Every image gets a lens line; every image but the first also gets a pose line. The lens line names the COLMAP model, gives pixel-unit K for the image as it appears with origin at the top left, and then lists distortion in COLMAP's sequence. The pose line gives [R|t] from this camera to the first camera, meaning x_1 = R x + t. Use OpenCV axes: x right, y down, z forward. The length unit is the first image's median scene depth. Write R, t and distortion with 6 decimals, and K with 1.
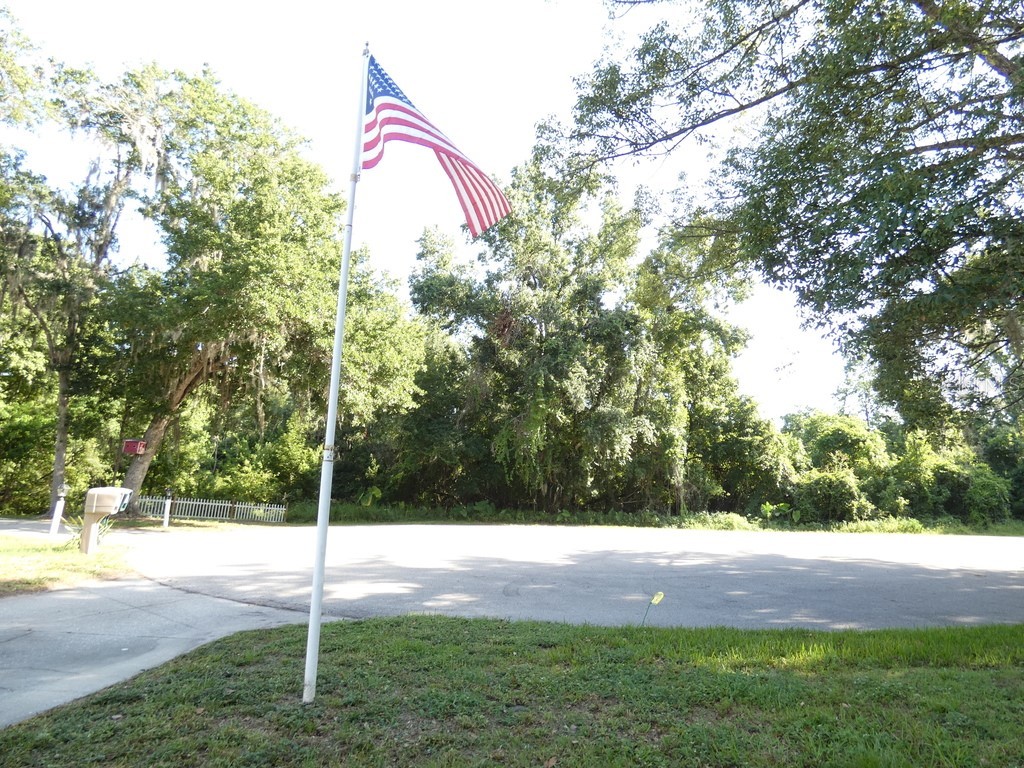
lens RADIAL K [[616.0, 0, 496.5], [0, 616.0, 402.3], [0, 0, 1]] dist [0.004936, -0.003975]
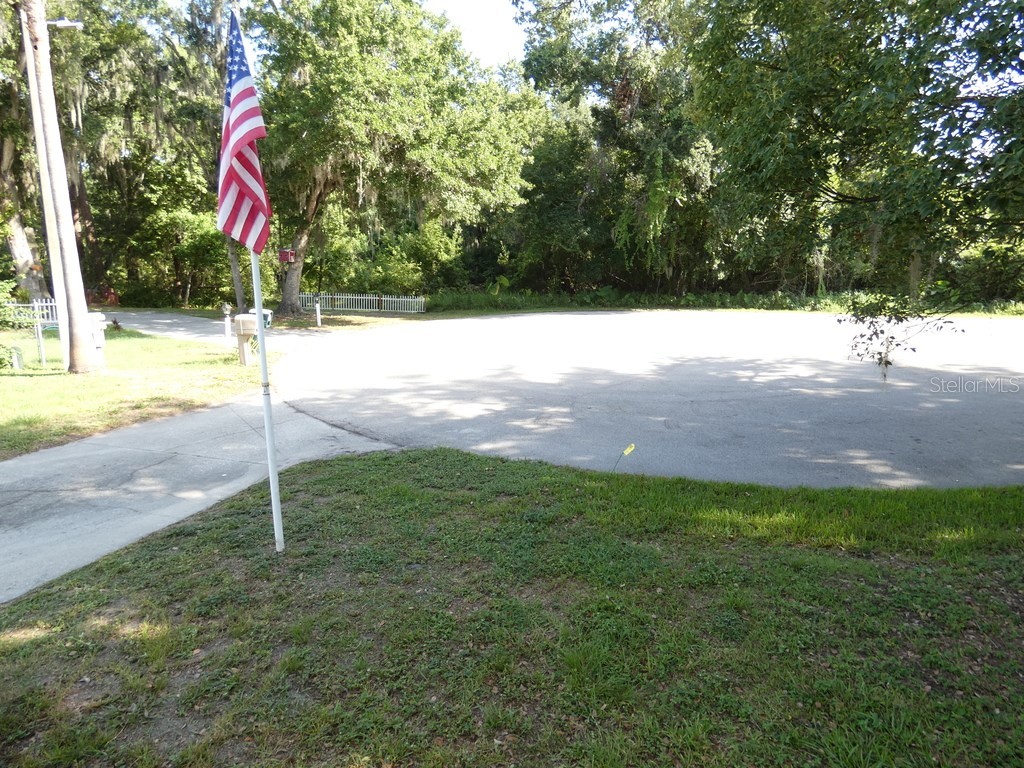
lens RADIAL K [[616.0, 0, 513.3], [0, 616.0, 383.8], [0, 0, 1]] dist [0.004936, -0.003975]
pose [[0.964105, 0.016970, -0.264979, 0.121011], [0.080504, 0.932300, 0.352614, -0.071470], [0.253024, -0.361288, 0.897468, -0.009486]]
